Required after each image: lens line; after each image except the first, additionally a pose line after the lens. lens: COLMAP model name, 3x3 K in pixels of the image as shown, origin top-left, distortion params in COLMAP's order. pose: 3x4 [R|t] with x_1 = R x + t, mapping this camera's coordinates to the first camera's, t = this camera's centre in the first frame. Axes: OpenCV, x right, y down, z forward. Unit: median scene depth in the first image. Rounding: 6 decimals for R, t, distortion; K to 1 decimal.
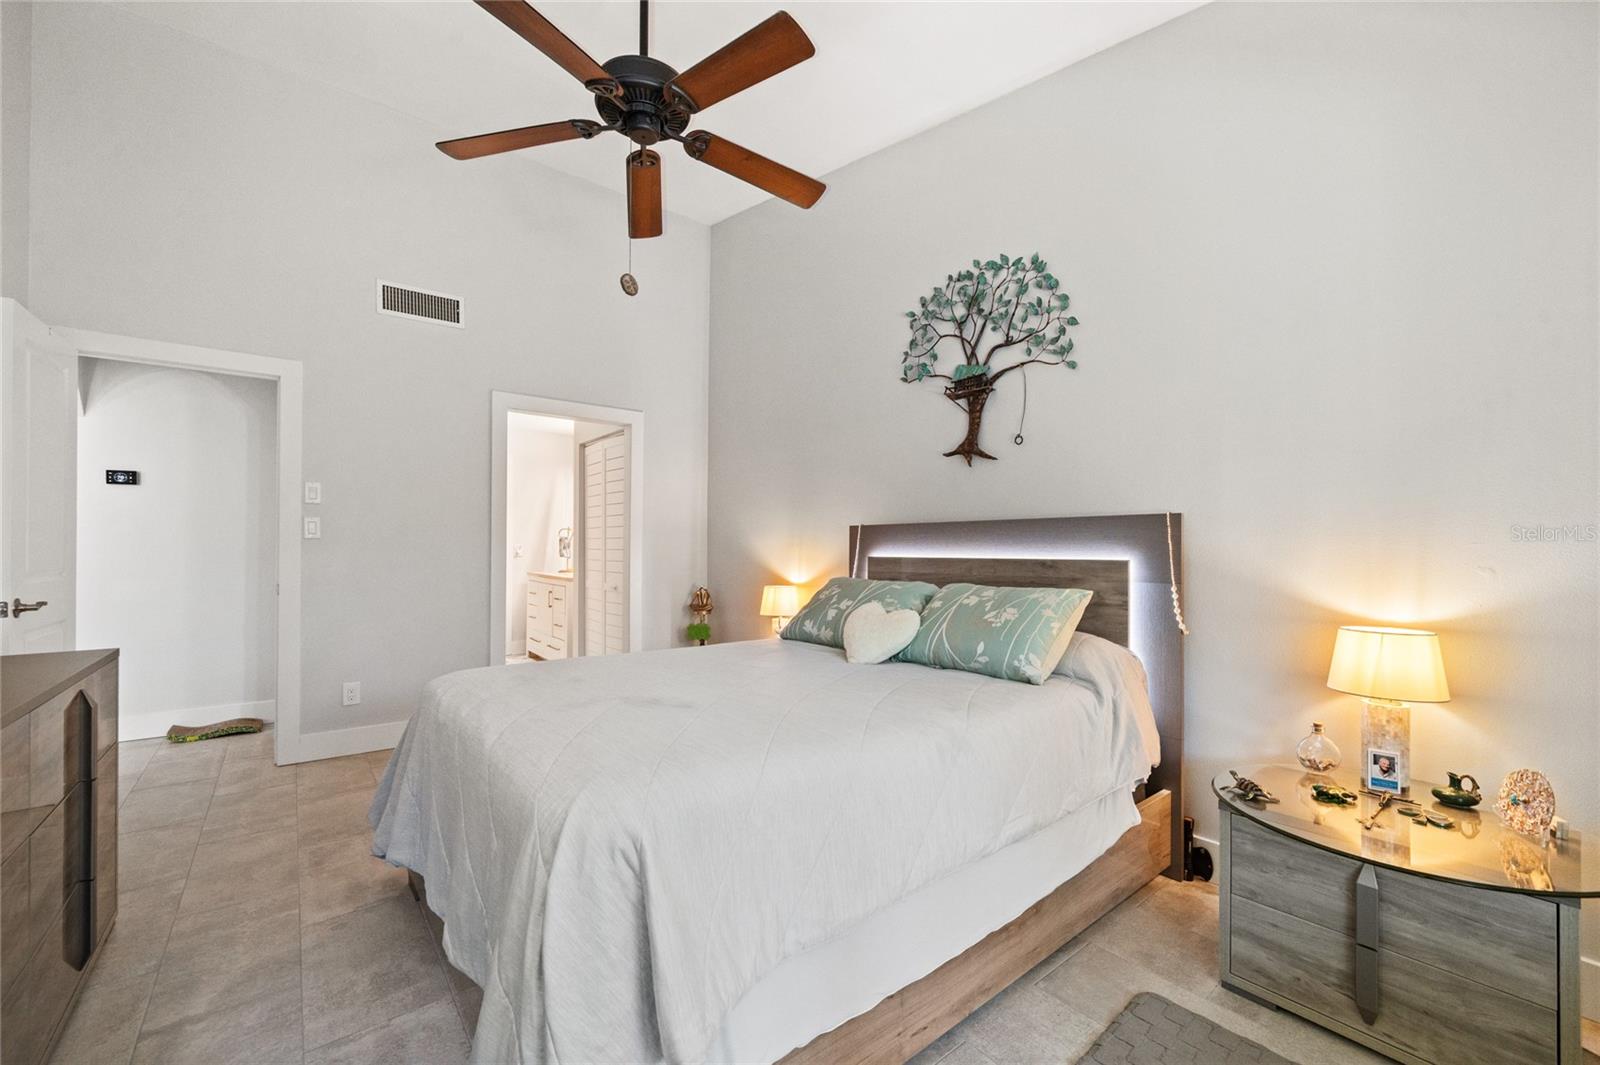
lens RADIAL K [[621.7, 0, 798.0], [0, 621.7, 541.2], [0, 0, 1]] dist [-0.002920, -0.000766]
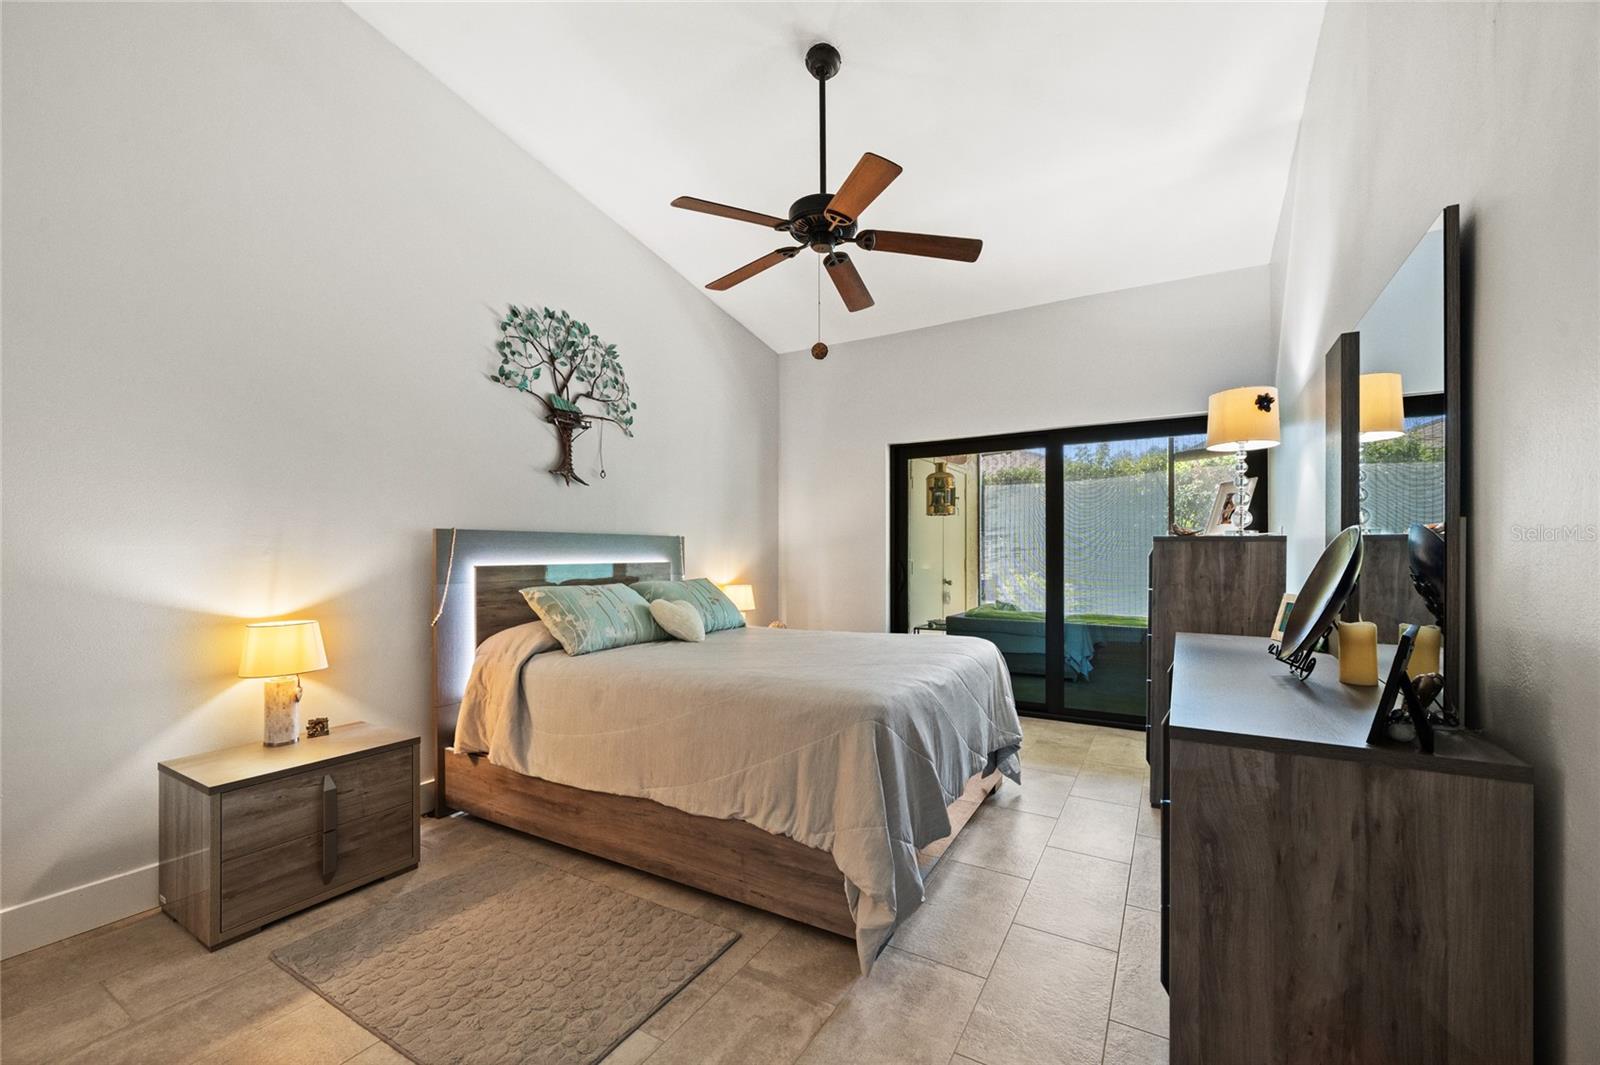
lens RADIAL K [[621.7, 0, 803.6], [0, 621.7, 555.9], [0, 0, 1]] dist [-0.002920, -0.000766]
pose [[-0.355305, -0.008837, 0.934709, -1.007056], [-0.004770, 0.999959, 0.007641, 0.002042], [-0.934738, -0.001744, -0.355333, 1.016205]]
